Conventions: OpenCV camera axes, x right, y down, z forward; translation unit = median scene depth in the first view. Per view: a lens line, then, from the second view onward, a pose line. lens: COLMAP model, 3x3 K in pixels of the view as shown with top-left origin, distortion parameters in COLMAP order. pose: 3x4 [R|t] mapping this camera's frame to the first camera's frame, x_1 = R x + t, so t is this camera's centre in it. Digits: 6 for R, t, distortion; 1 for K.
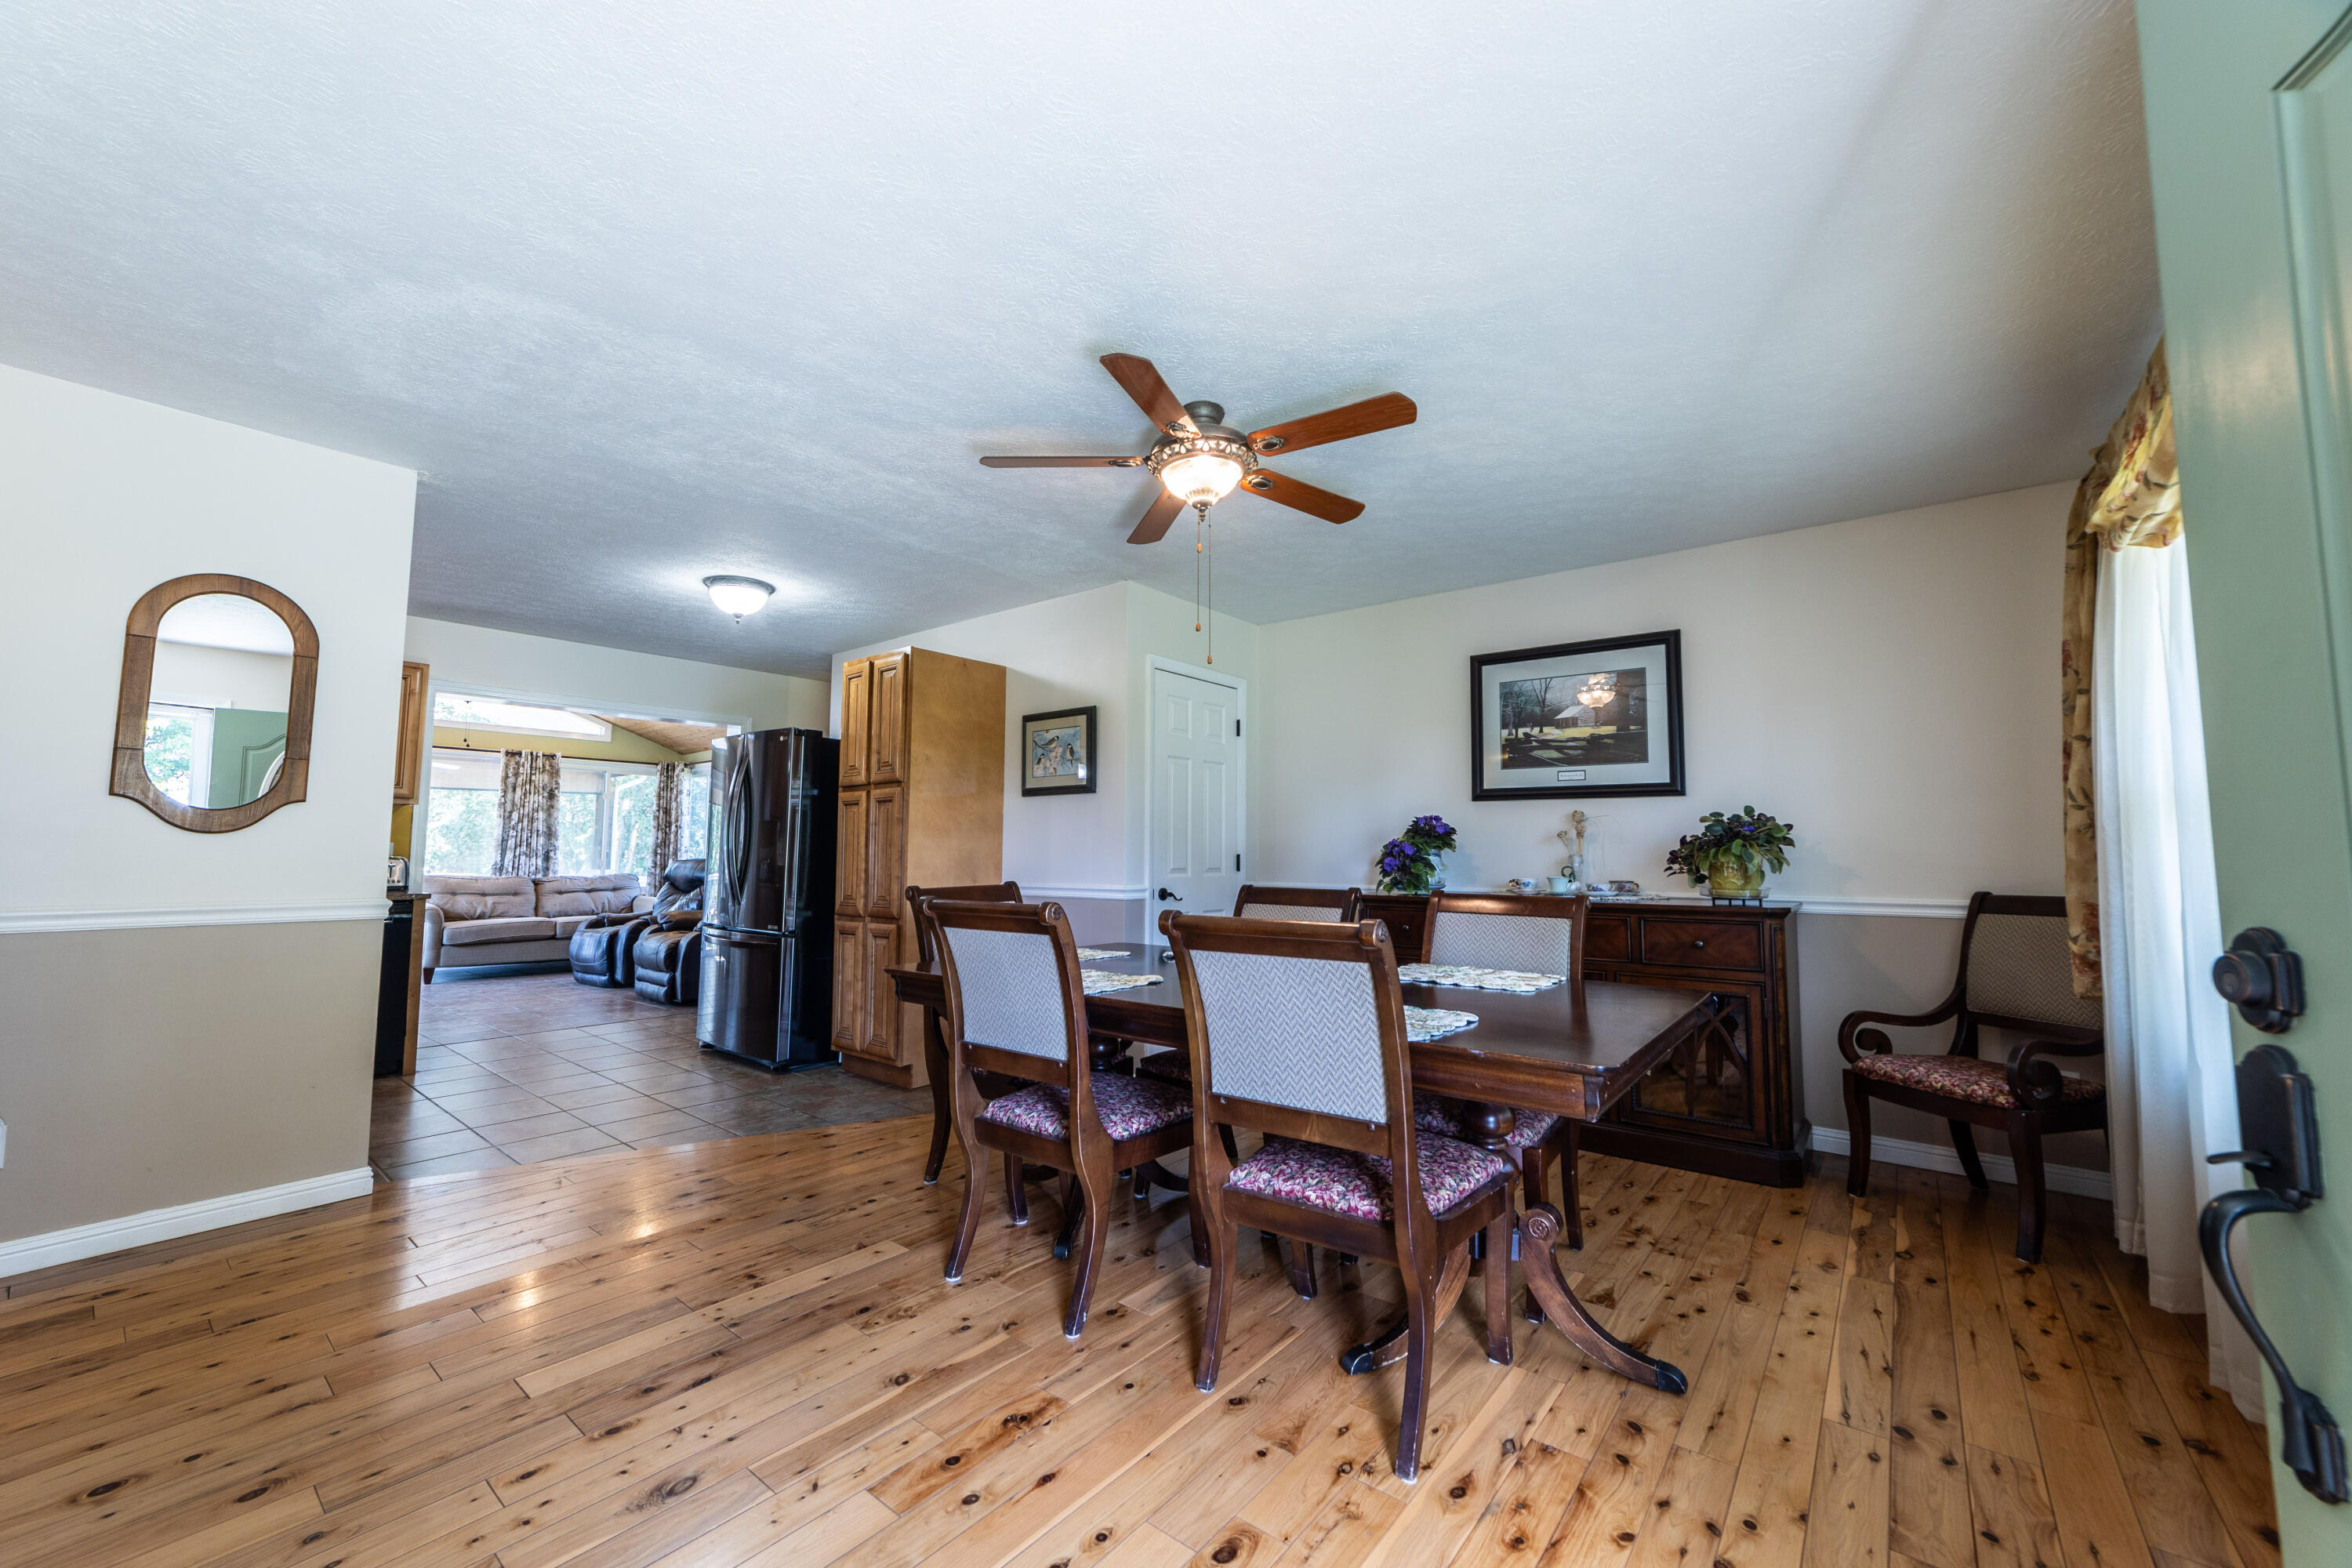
lens RADIAL K [[901.8, 0, 1163.0], [0, 901.8, 783.6], [0, 0, 1]] dist [-0.024324, 0.008457]
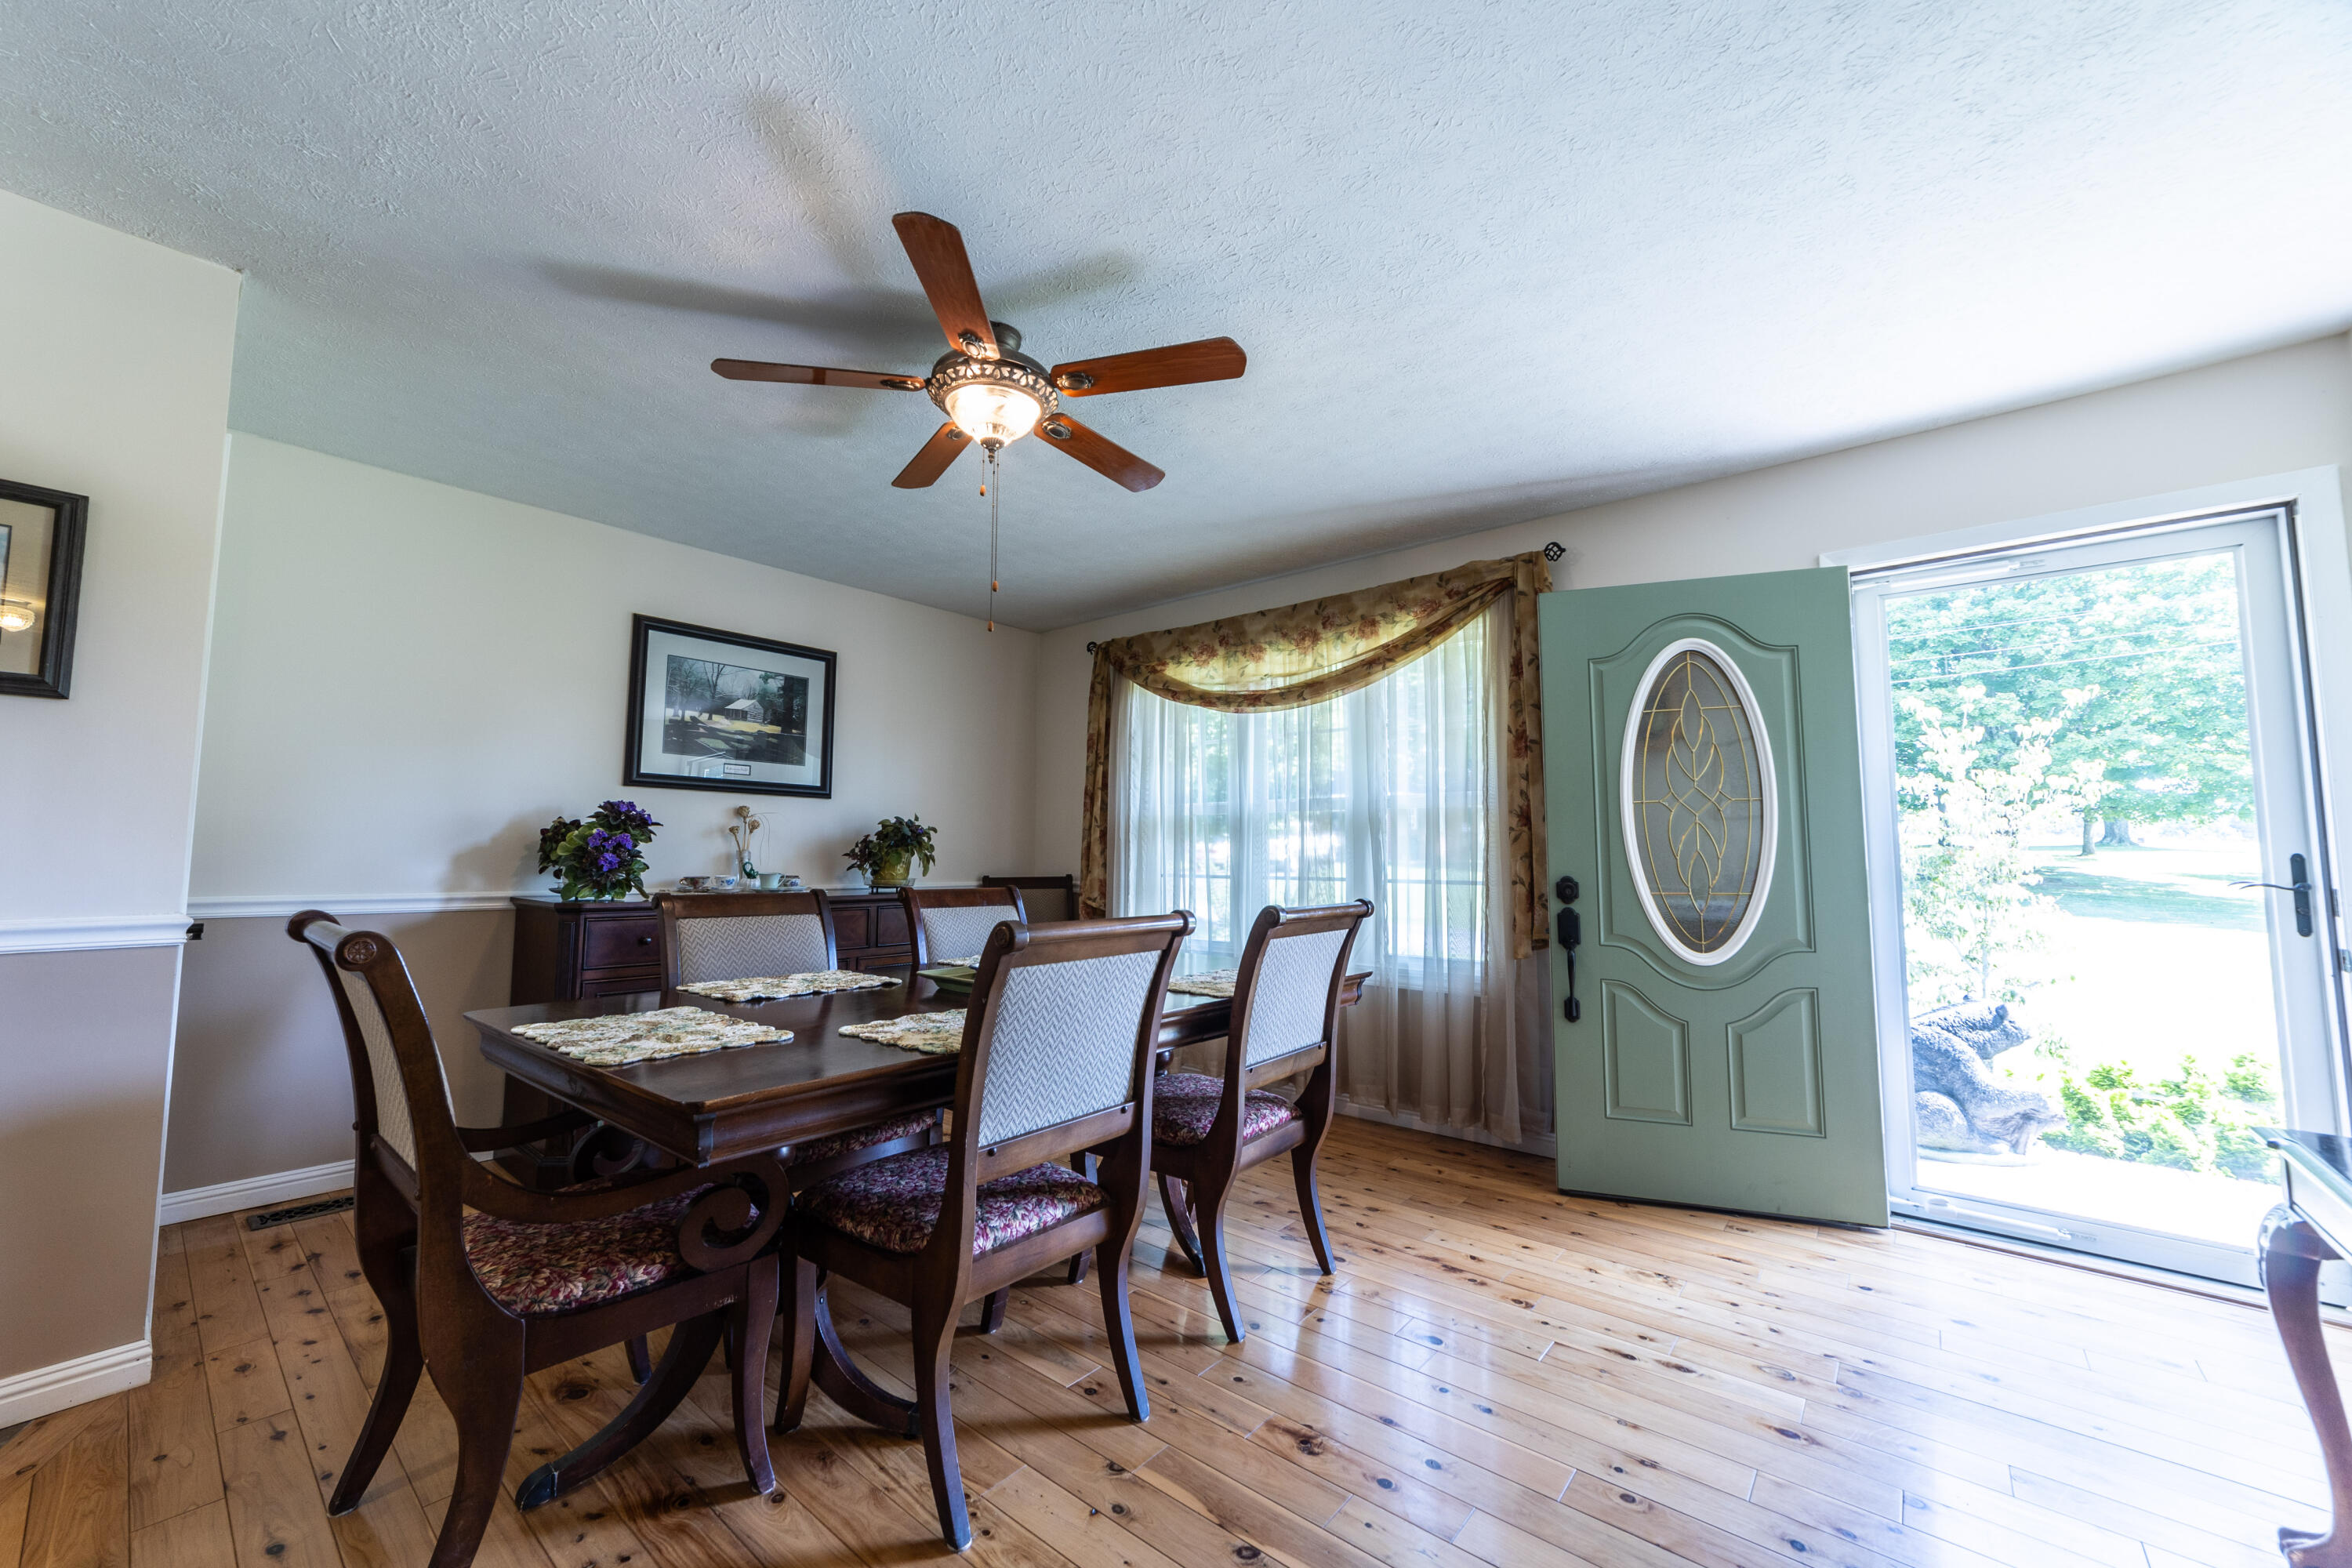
lens RADIAL K [[901.8, 0, 1163.0], [0, 901.8, 783.6], [0, 0, 1]] dist [-0.024324, 0.008457]
pose [[0.025416, 0.075485, 0.996823, -0.524207], [-0.084500, 0.993739, -0.073097, 0.040273], [-0.996099, -0.082374, 0.031635, 0.528107]]
